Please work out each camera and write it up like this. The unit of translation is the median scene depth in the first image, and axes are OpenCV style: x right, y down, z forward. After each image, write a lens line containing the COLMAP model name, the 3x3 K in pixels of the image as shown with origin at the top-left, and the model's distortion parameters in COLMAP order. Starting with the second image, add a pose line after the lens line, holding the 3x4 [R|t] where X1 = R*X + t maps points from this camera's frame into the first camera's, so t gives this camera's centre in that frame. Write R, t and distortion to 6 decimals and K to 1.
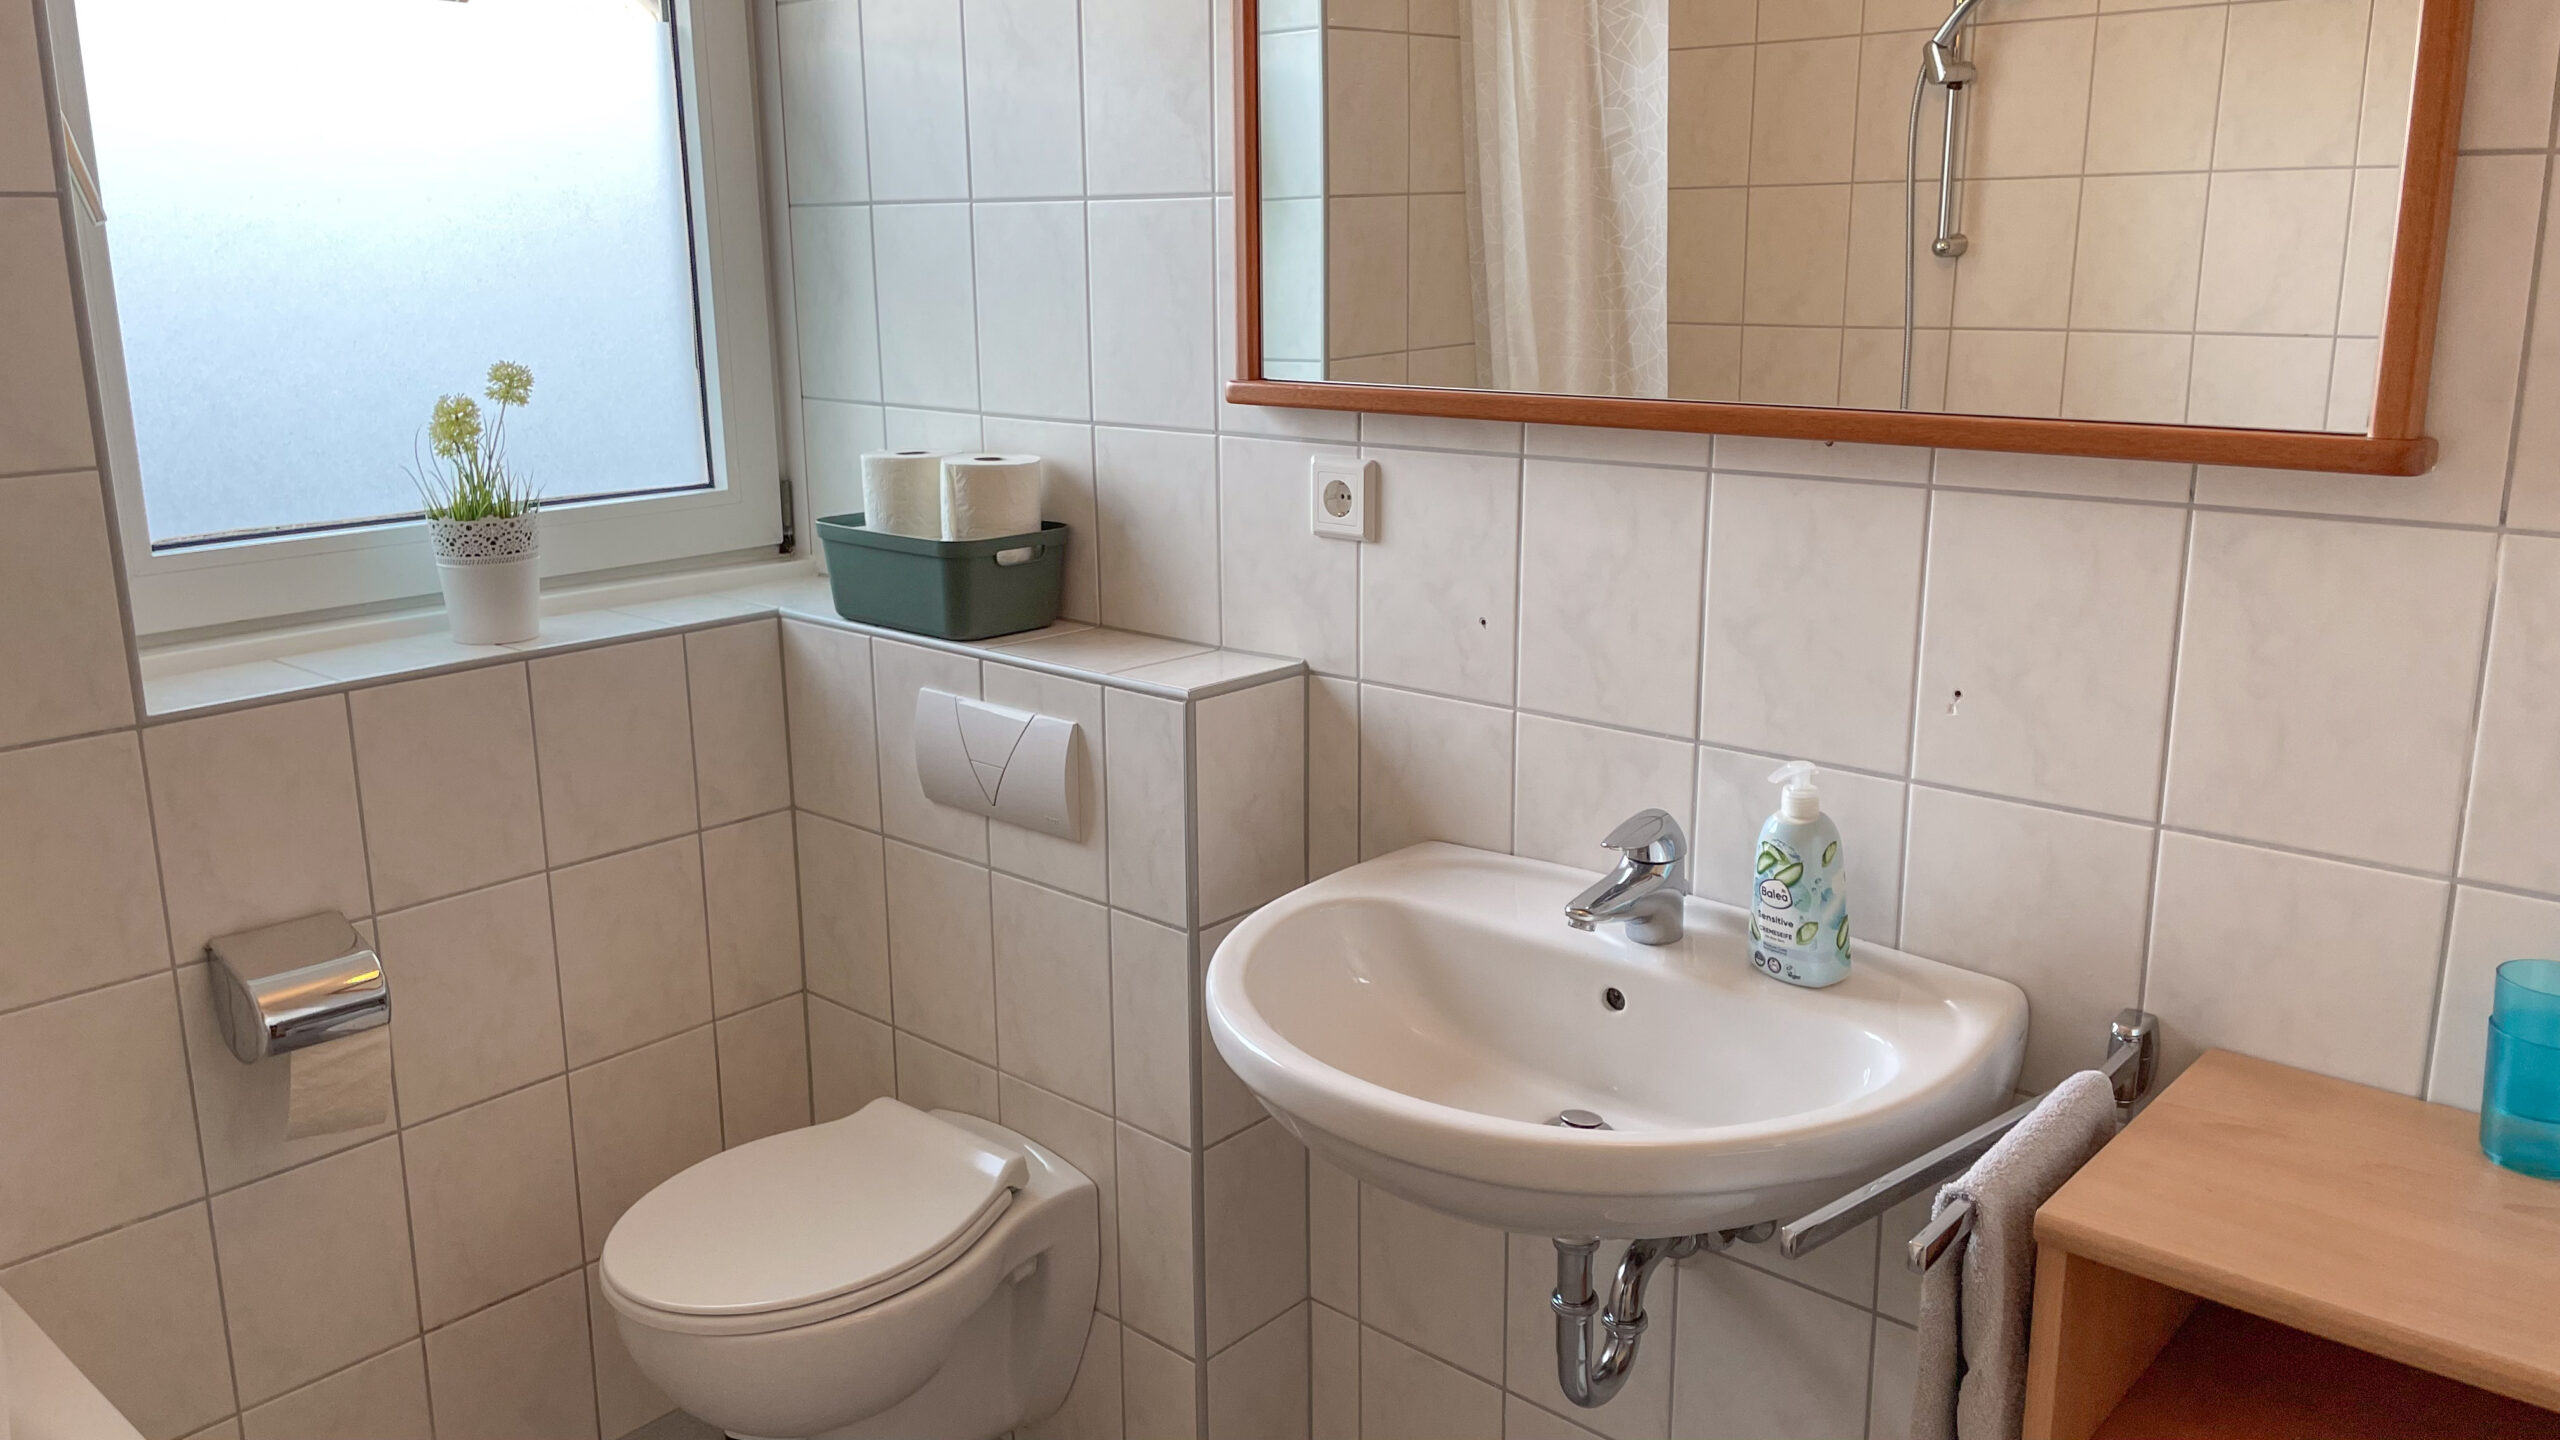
lens RADIAL K [[1962.9, 0, 1280.0], [0, 1962.9, 720.0], [0, 0, 1]] dist [0.121367, -0.170550]
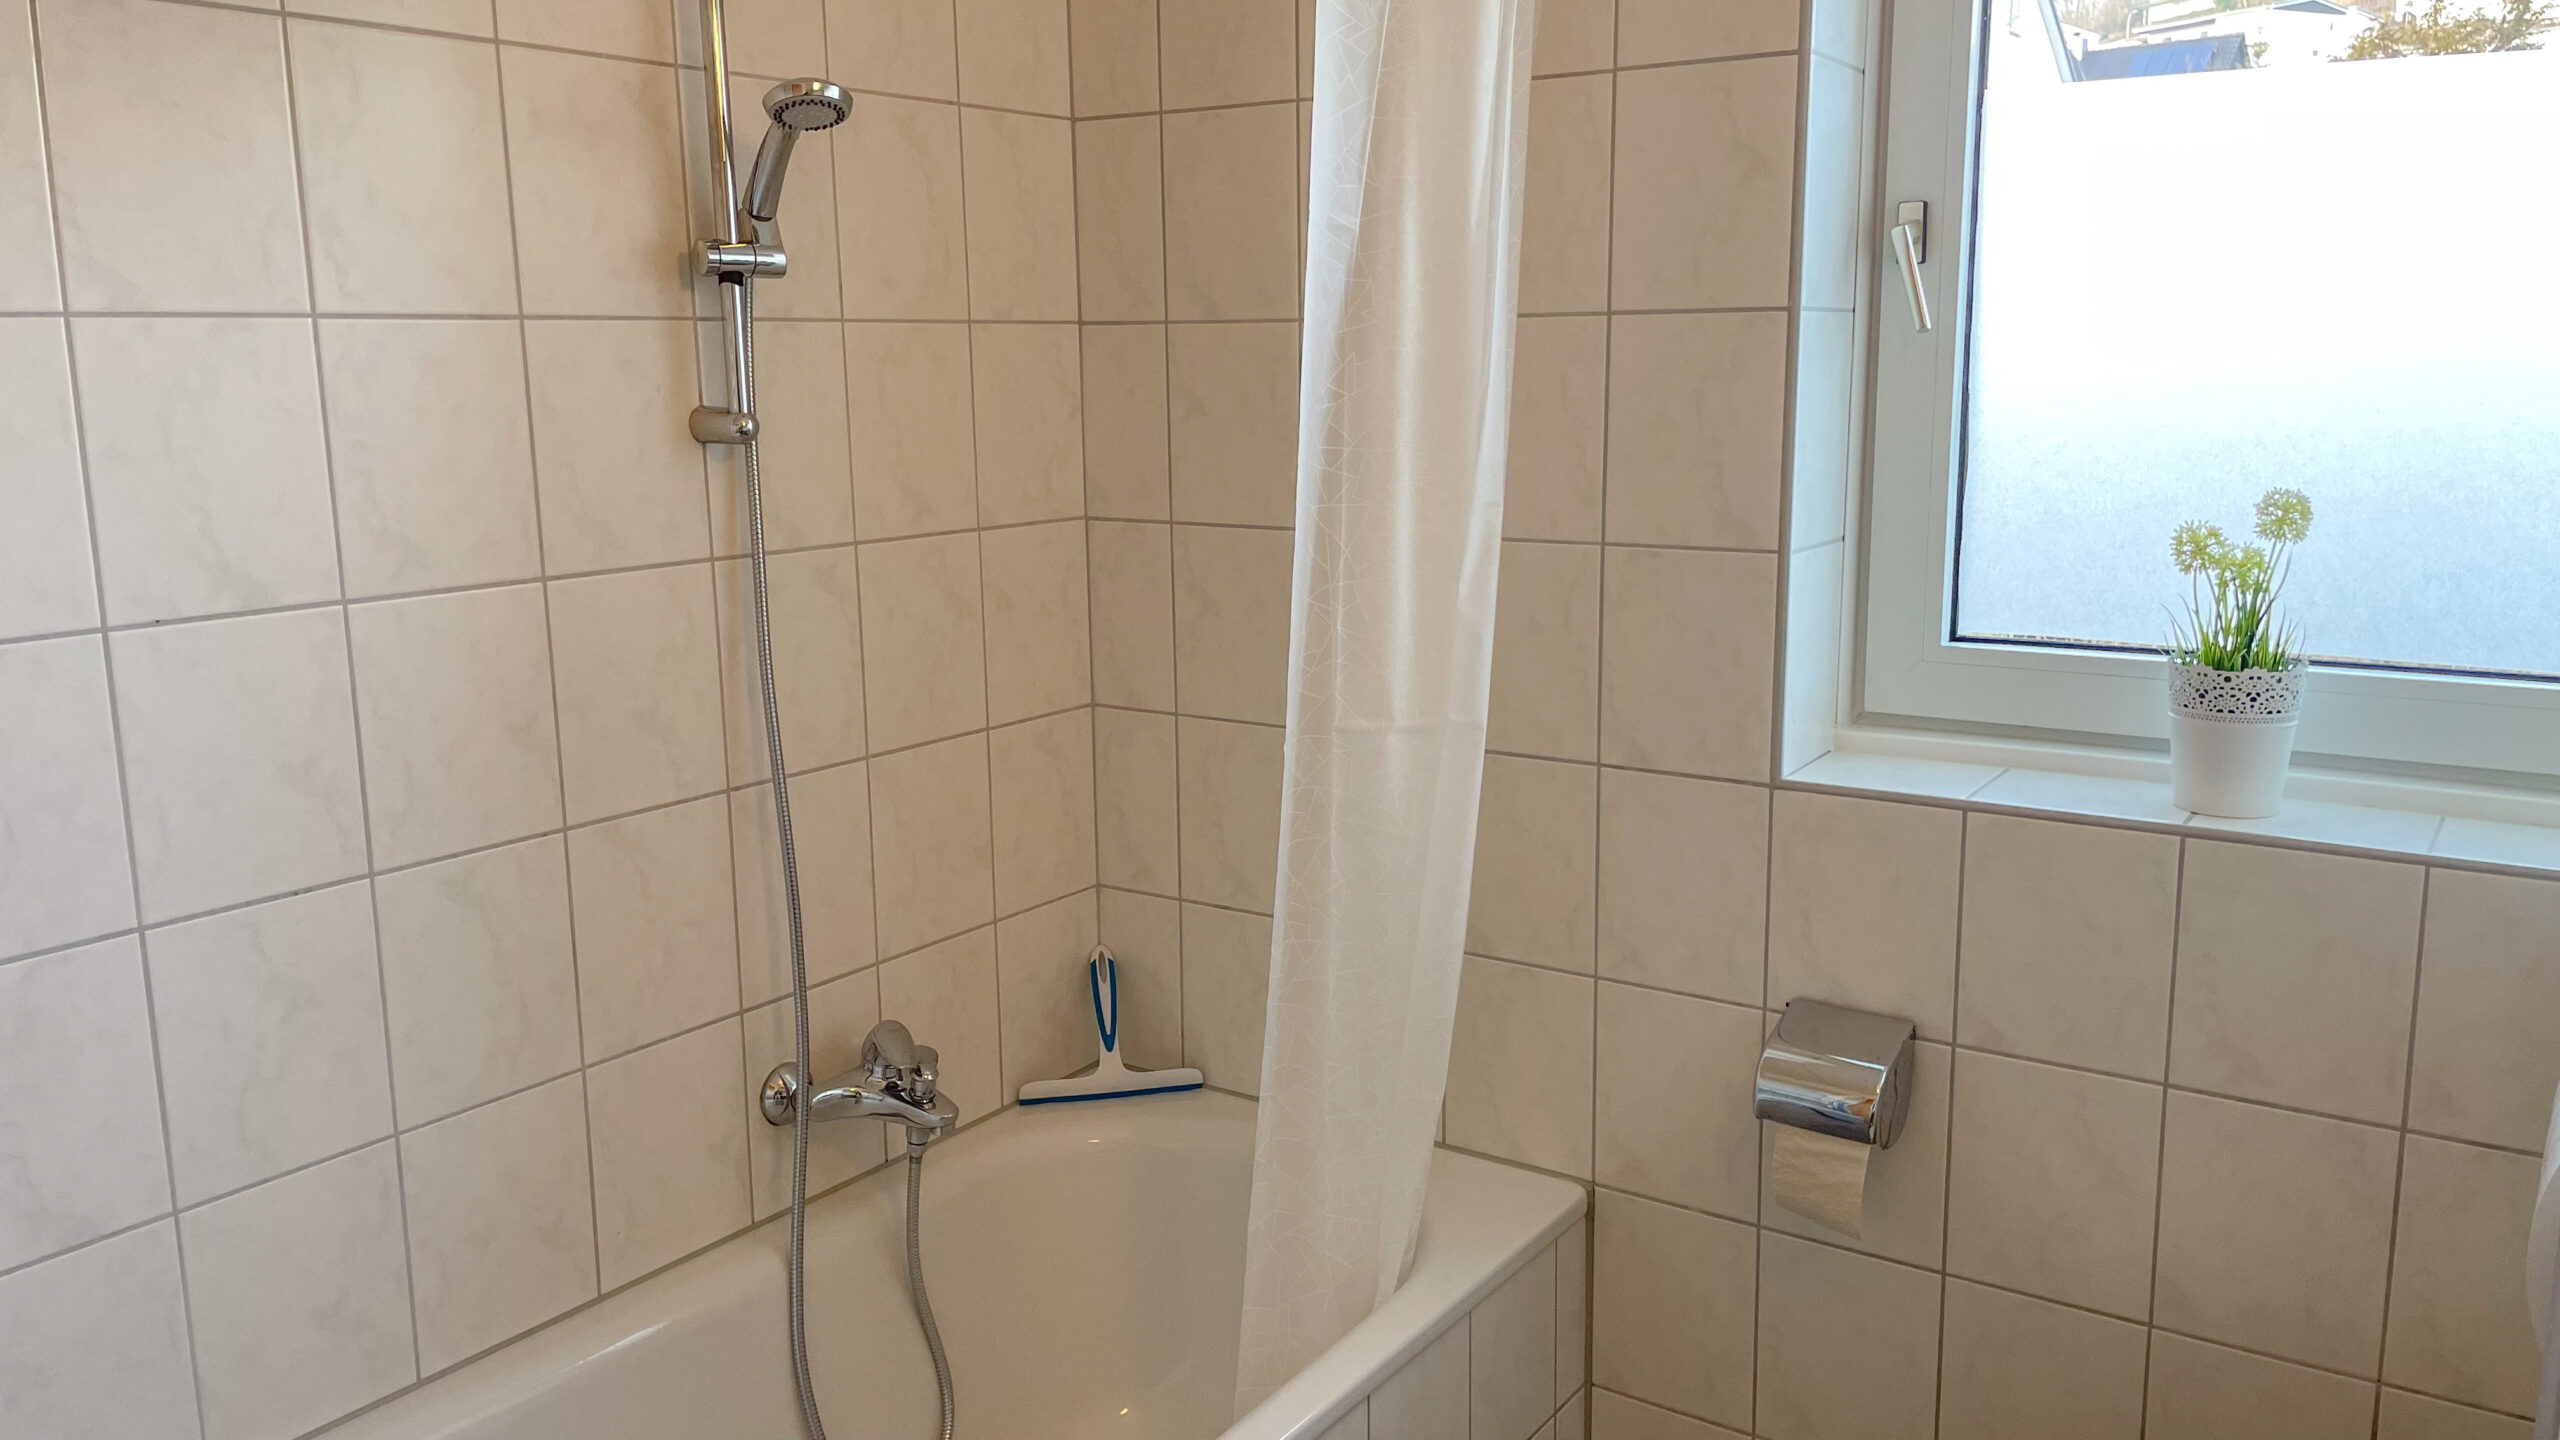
lens RADIAL K [[1962.9, 0, 1280.0], [0, 1962.9, 720.0], [0, 0, 1]] dist [0.121367, -0.170550]
pose [[0.128217, 0.185630, -0.974219, 0.388847], [-0.234919, 0.960055, 0.152013, -0.115608], [0.963521, 0.209372, 0.166703, 0.475317]]
